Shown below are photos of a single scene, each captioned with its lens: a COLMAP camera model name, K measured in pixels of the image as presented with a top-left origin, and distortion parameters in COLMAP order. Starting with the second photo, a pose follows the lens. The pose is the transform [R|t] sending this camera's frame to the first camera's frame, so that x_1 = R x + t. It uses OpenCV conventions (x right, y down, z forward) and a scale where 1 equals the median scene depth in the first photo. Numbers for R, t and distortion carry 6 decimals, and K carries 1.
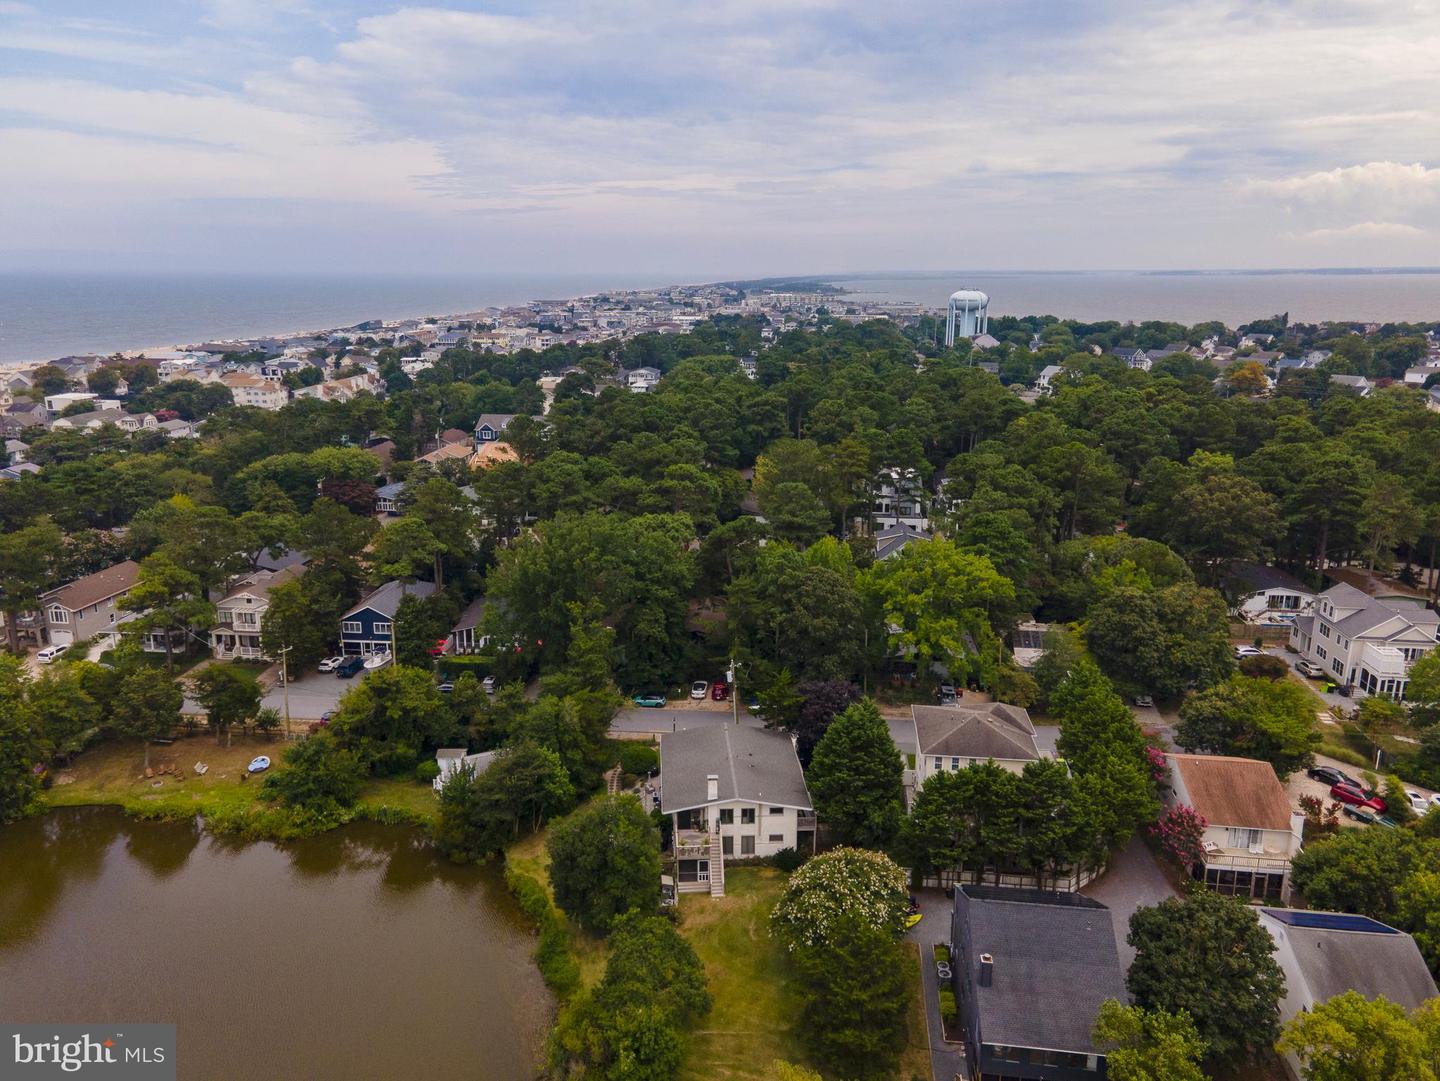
lens RADIAL K [[1025.9, 0, 720.0], [0, 1025.9, 540.5], [0, 0, 1]] dist [0.004244, 0.060111]
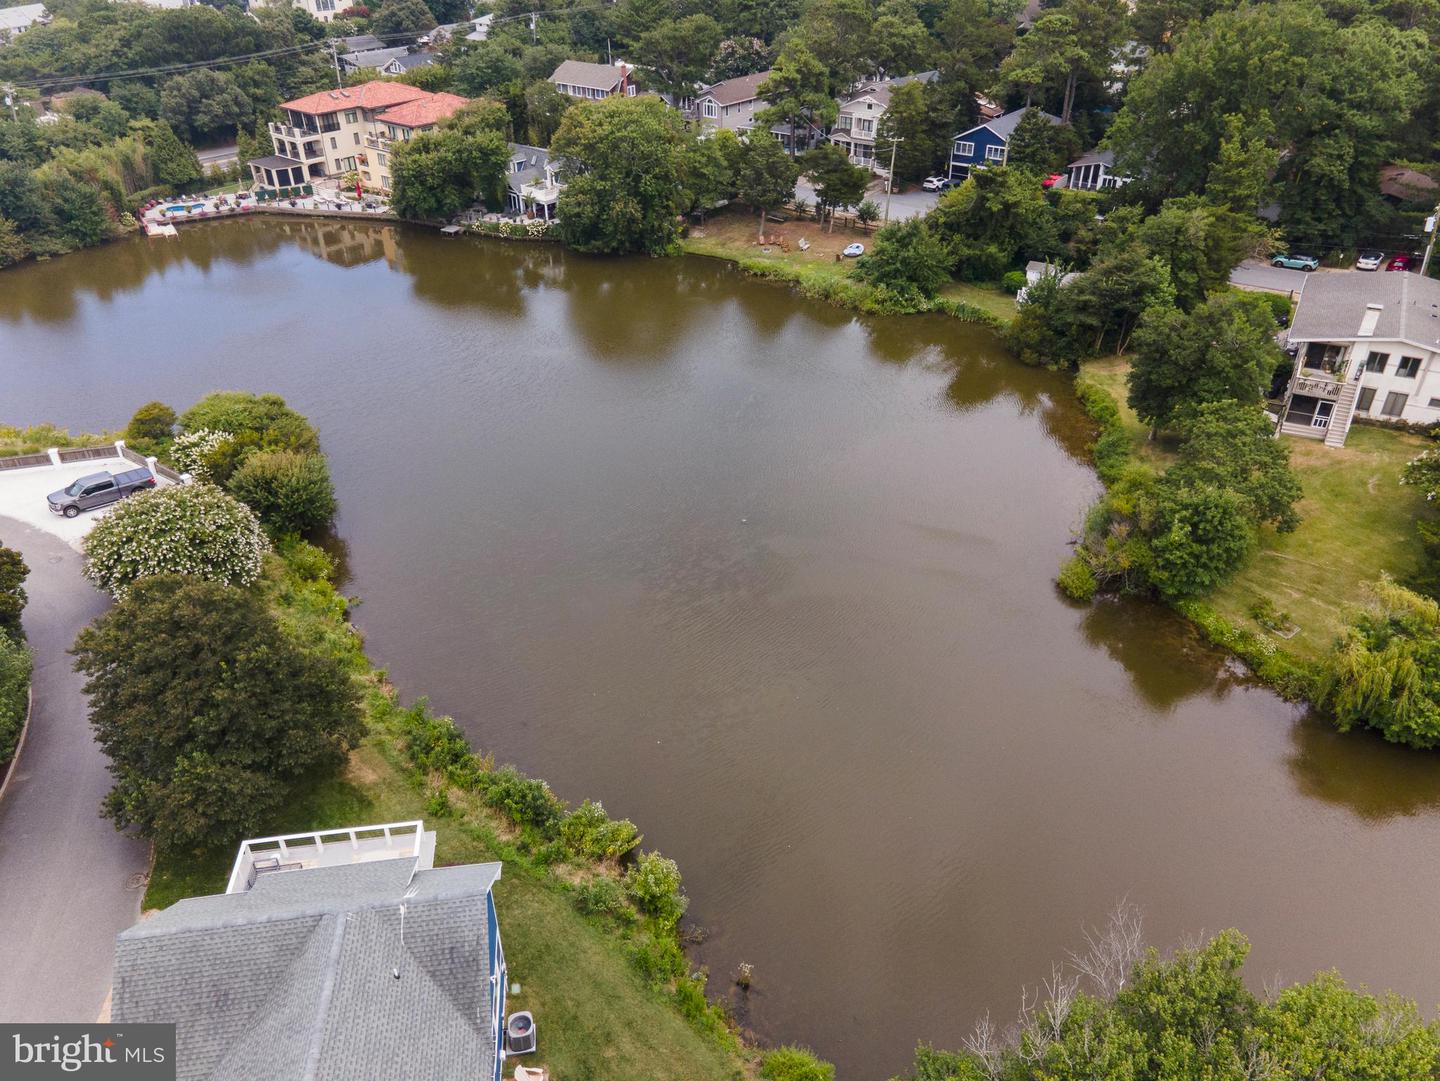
lens RADIAL K [[1041.0, 0, 720.0], [0, 1041.0, 540.5], [0, 0, 1]] dist [0.039073, -0.001283]
pose [[0.838853, 0.280547, -0.466497, 0.000698], [-0.122646, 0.932337, 0.340157, 0.158163], [0.530362, -0.228128, 0.816501, 0.030372]]
